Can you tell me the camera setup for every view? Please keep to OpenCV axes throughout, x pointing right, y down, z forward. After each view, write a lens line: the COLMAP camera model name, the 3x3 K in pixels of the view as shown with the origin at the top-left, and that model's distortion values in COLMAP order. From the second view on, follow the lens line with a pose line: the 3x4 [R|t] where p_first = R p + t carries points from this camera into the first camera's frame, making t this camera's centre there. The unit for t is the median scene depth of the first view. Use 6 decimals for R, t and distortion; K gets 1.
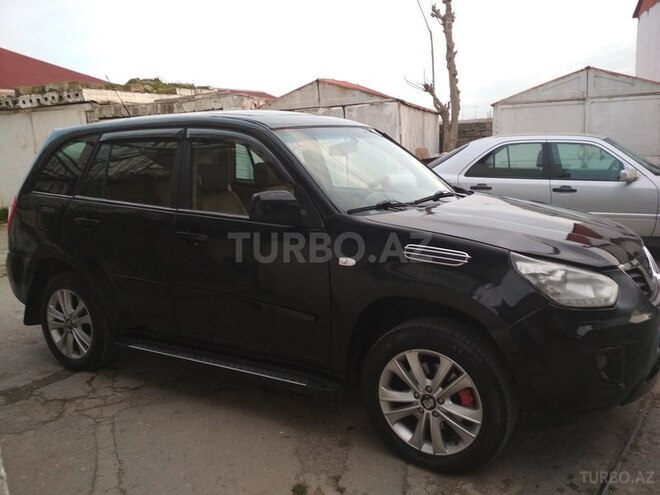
lens RADIAL K [[586.9, 0, 325.8], [0, 586.9, 247.7], [0, 0, 1]] dist [0.078867, -0.138392]
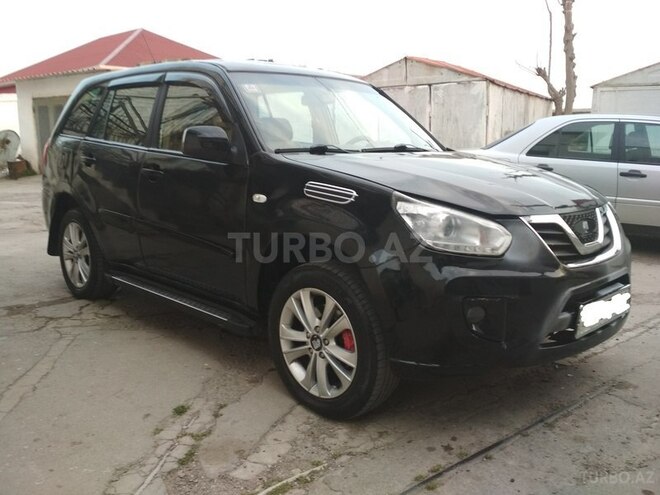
lens RADIAL K [[586.9, 0, 328.4], [0, 586.9, 243.0], [0, 0, 1]] dist [0.078867, -0.138392]
pose [[0.972789, 0.083818, -0.215999, 0.266648], [-0.082692, 0.996473, 0.014266, 0.054394], [0.216433, 0.003984, 0.976289, 0.030535]]
